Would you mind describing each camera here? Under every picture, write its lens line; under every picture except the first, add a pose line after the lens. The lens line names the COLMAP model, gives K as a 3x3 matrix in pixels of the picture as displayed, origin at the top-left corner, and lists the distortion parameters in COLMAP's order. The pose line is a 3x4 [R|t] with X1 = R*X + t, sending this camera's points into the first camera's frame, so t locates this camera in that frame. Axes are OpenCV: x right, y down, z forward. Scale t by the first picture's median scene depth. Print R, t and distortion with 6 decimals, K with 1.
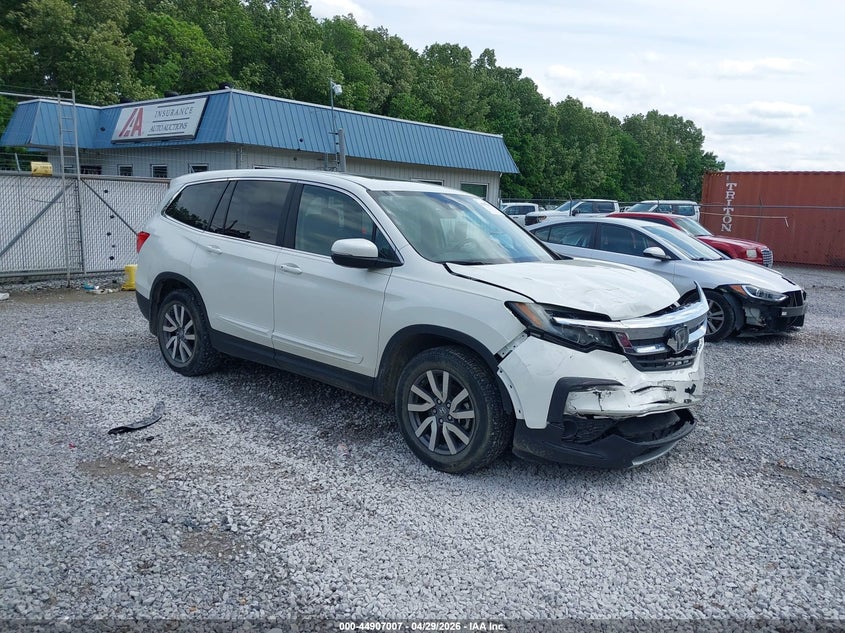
lens RADIAL K [[675.5, 0, 425.1], [0, 675.5, 308.6], [0, 0, 1]] dist [0.024936, -0.056898]
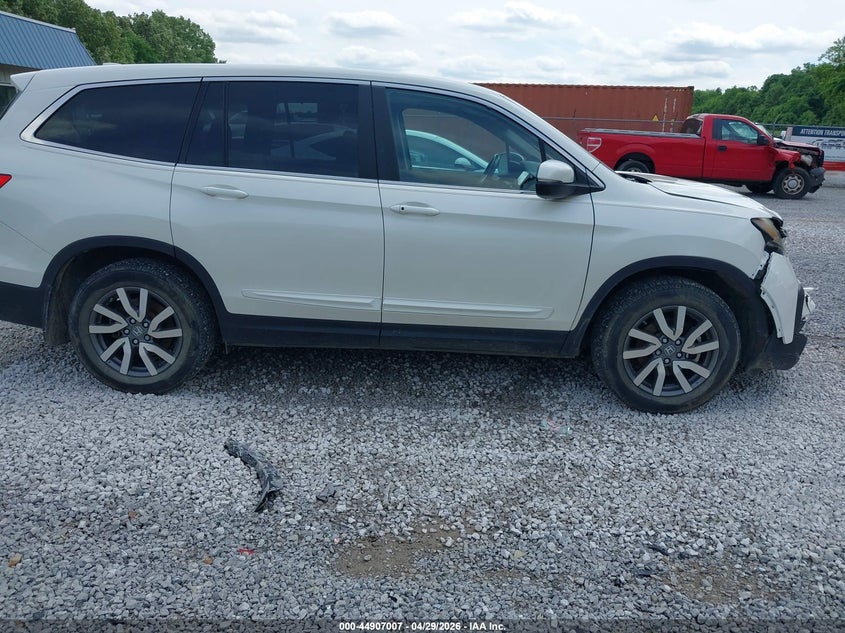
lens RADIAL K [[675.5, 0, 413.0], [0, 675.5, 316.5], [0, 0, 1]] dist [0.024936, -0.056898]
pose [[0.778666, -0.189914, 0.598007, -0.650493], [0.105922, 0.979201, 0.173051, -0.070935], [-0.618434, -0.071407, 0.782586, 0.429520]]
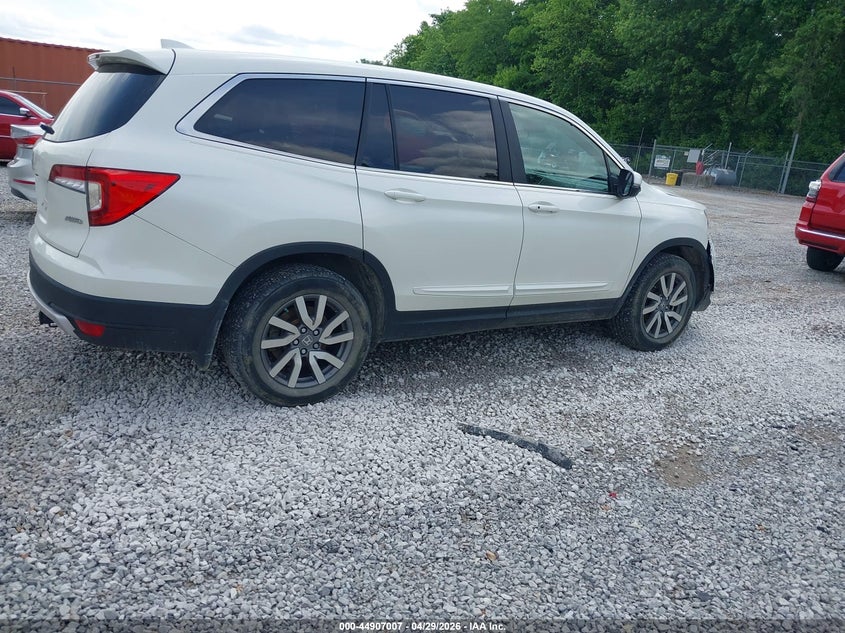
lens RADIAL K [[675.5, 0, 431.2], [0, 675.5, 315.0], [0, 0, 1]] dist [0.024936, -0.056898]
pose [[0.285856, -0.272671, 0.918660, -1.064017], [0.074903, 0.962088, 0.262253, -0.162872], [-0.955341, -0.006156, 0.295443, 0.876887]]
